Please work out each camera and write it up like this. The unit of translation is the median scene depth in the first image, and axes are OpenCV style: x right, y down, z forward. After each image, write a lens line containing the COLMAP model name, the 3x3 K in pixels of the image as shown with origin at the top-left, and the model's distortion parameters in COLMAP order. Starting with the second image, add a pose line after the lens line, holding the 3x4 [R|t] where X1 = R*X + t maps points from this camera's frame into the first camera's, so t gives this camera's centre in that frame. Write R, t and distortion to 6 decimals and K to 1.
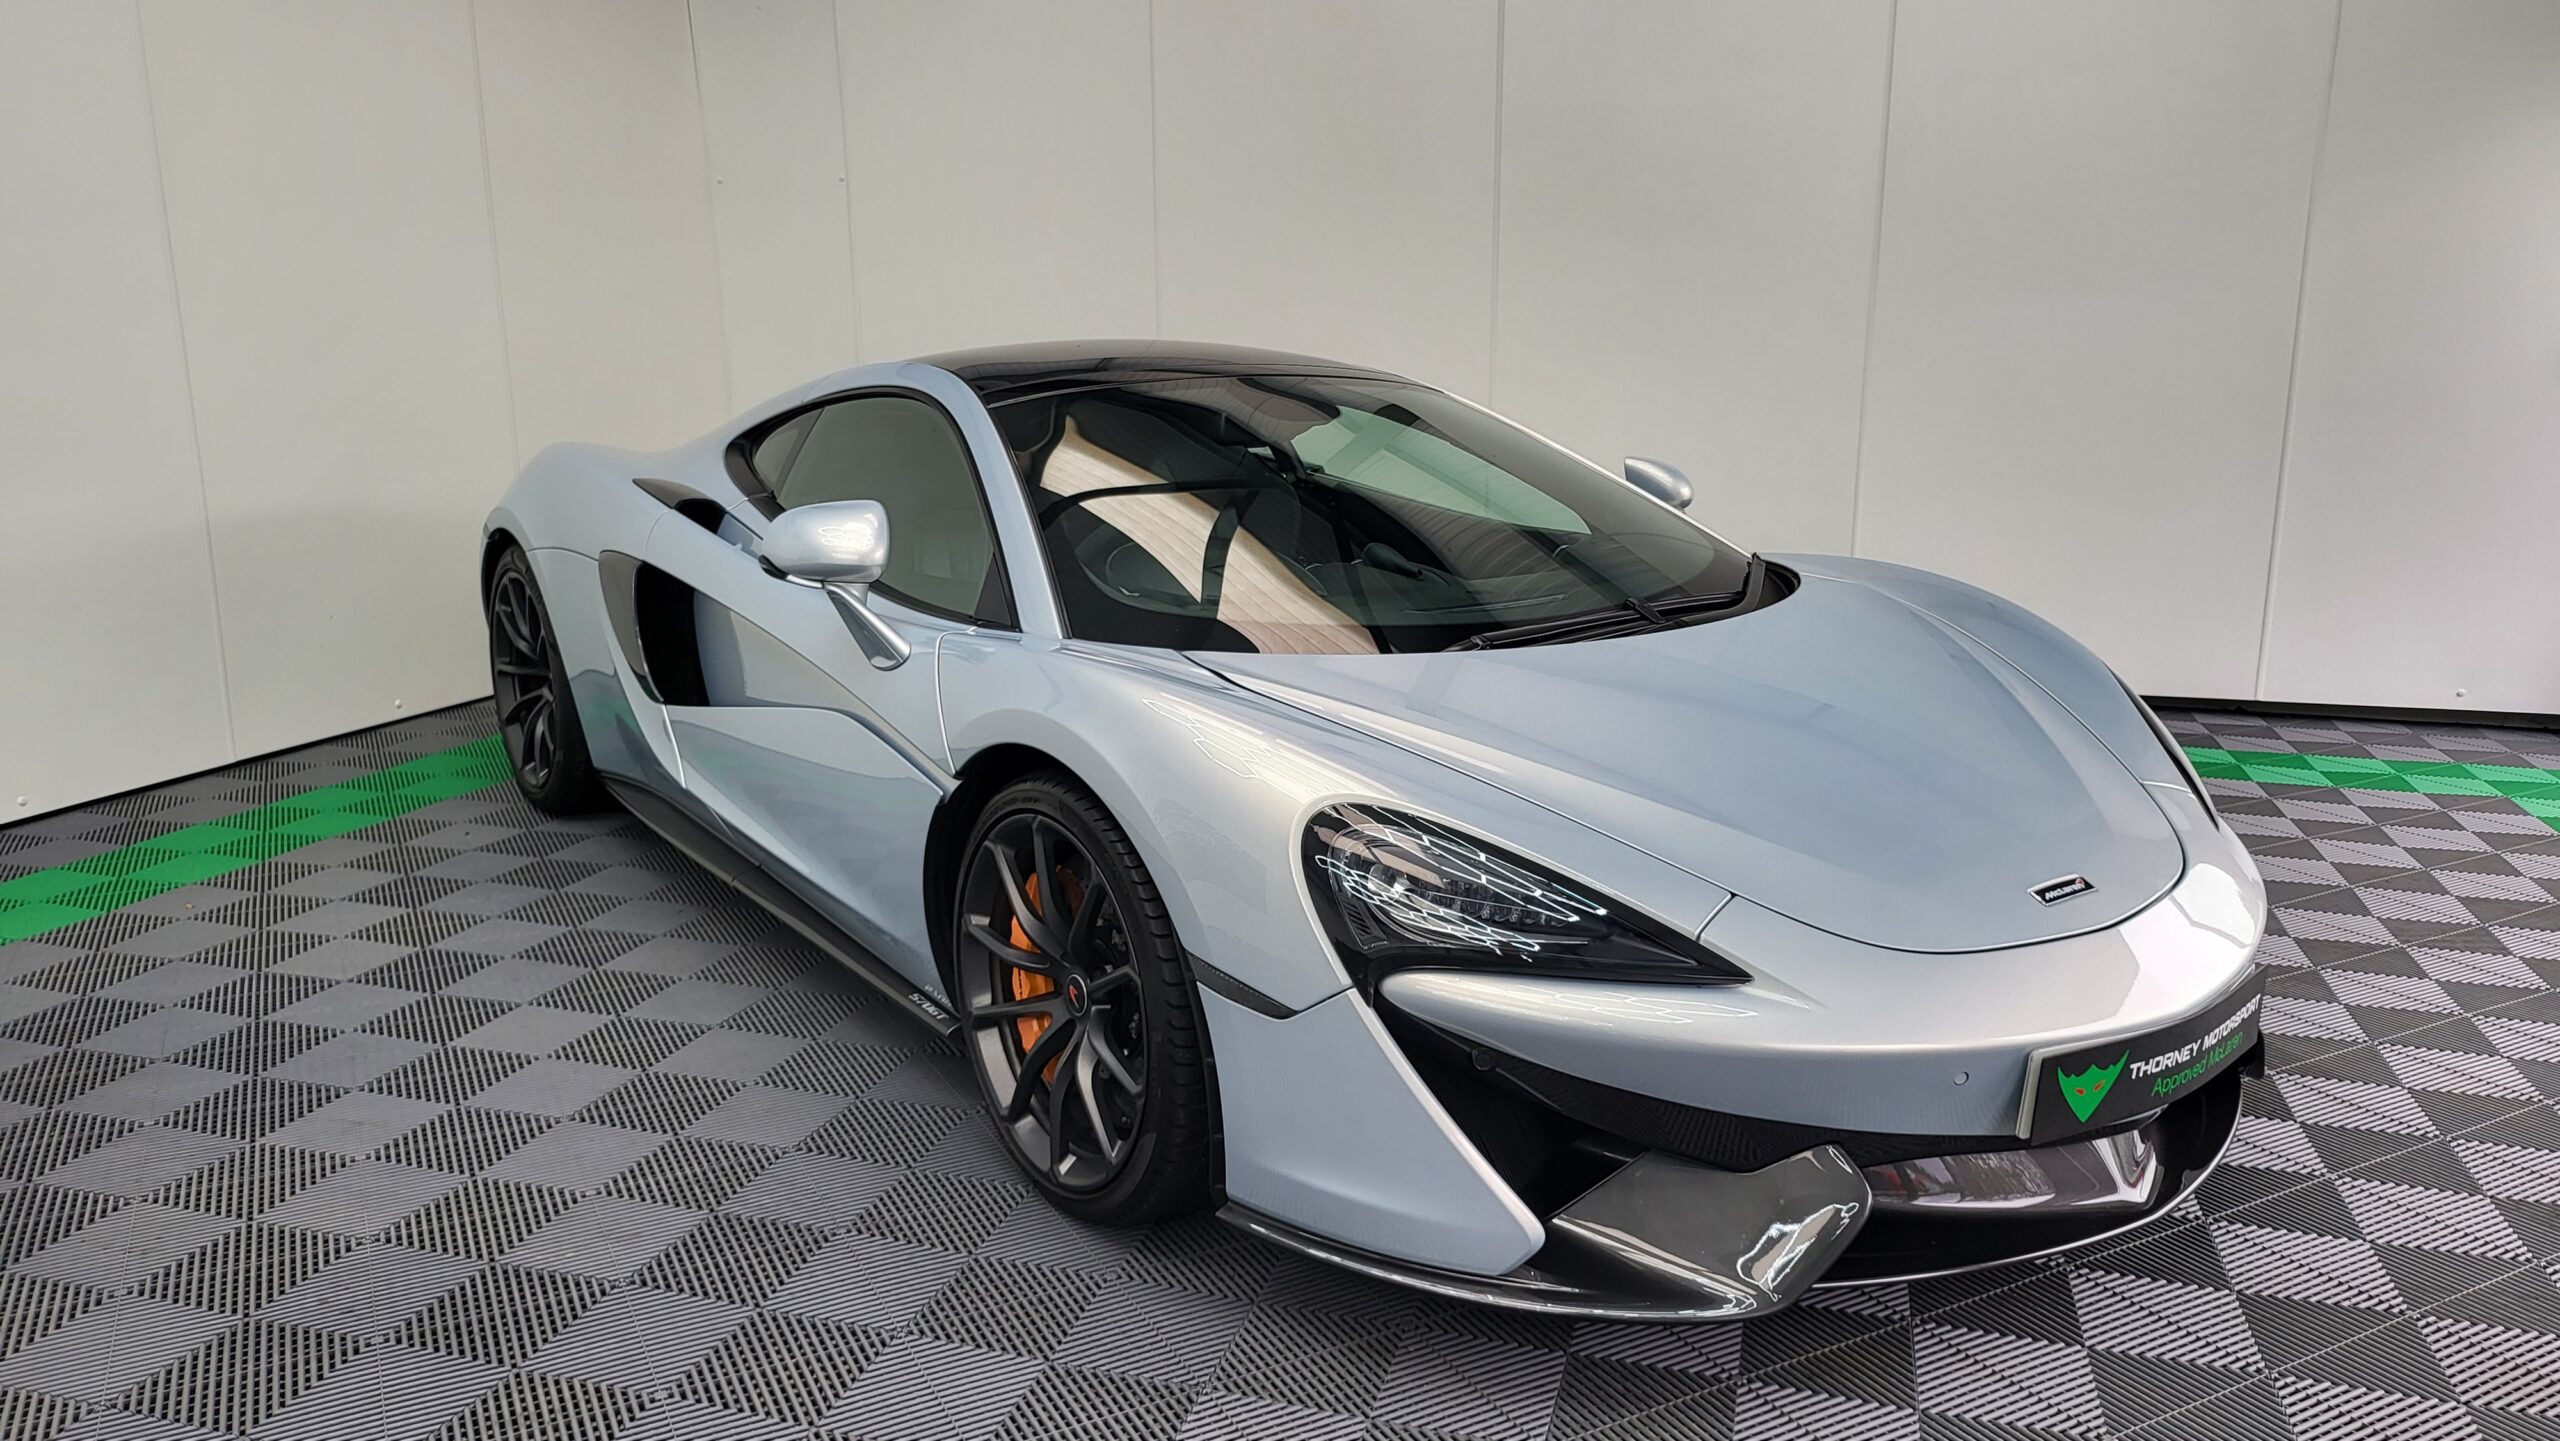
lens RADIAL K [[1807.4, 0, 1306.6], [0, 1807.4, 711.6], [0, 0, 1]] dist [0.053450, -0.065233]
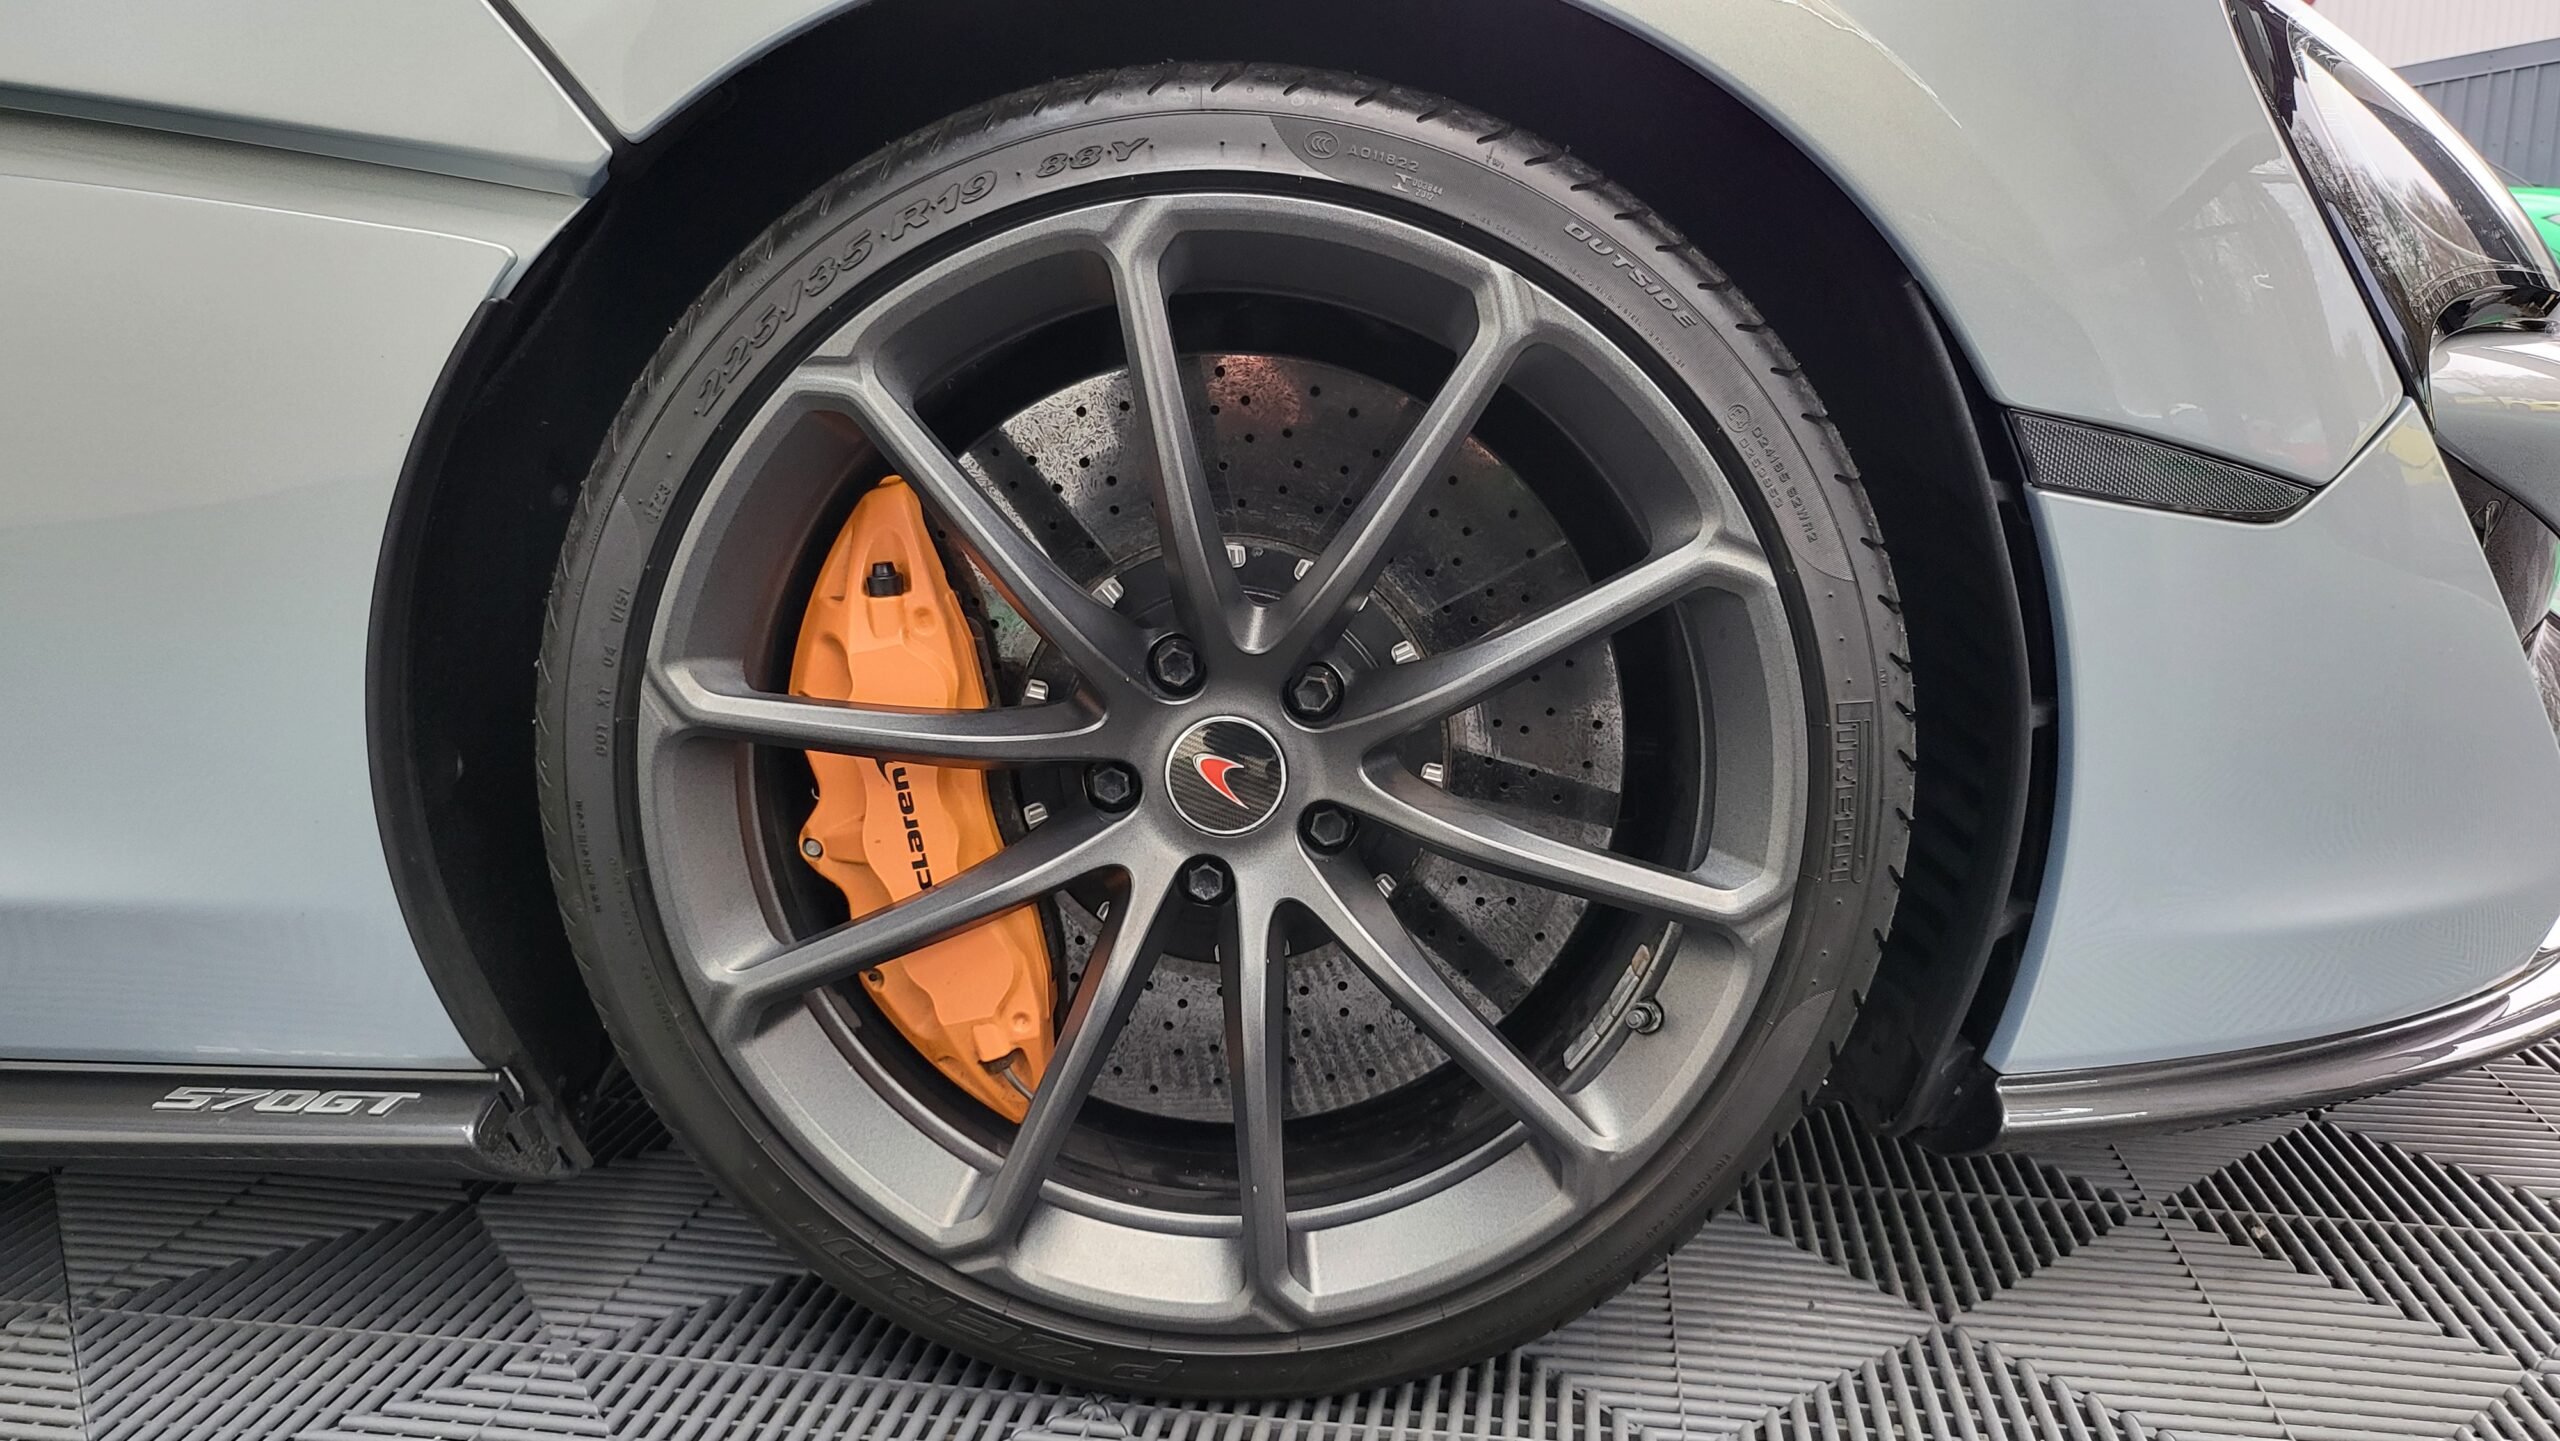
lens RADIAL K [[1807.4, 0, 1306.6], [0, 1807.4, 711.6], [0, 0, 1]] dist [0.053450, -0.065233]
pose [[0.606466, -0.181545, 0.774106, -0.392365], [0.174995, 0.980188, 0.092778, 0.120358], [-0.775613, 0.079198, 0.626221, 0.807298]]
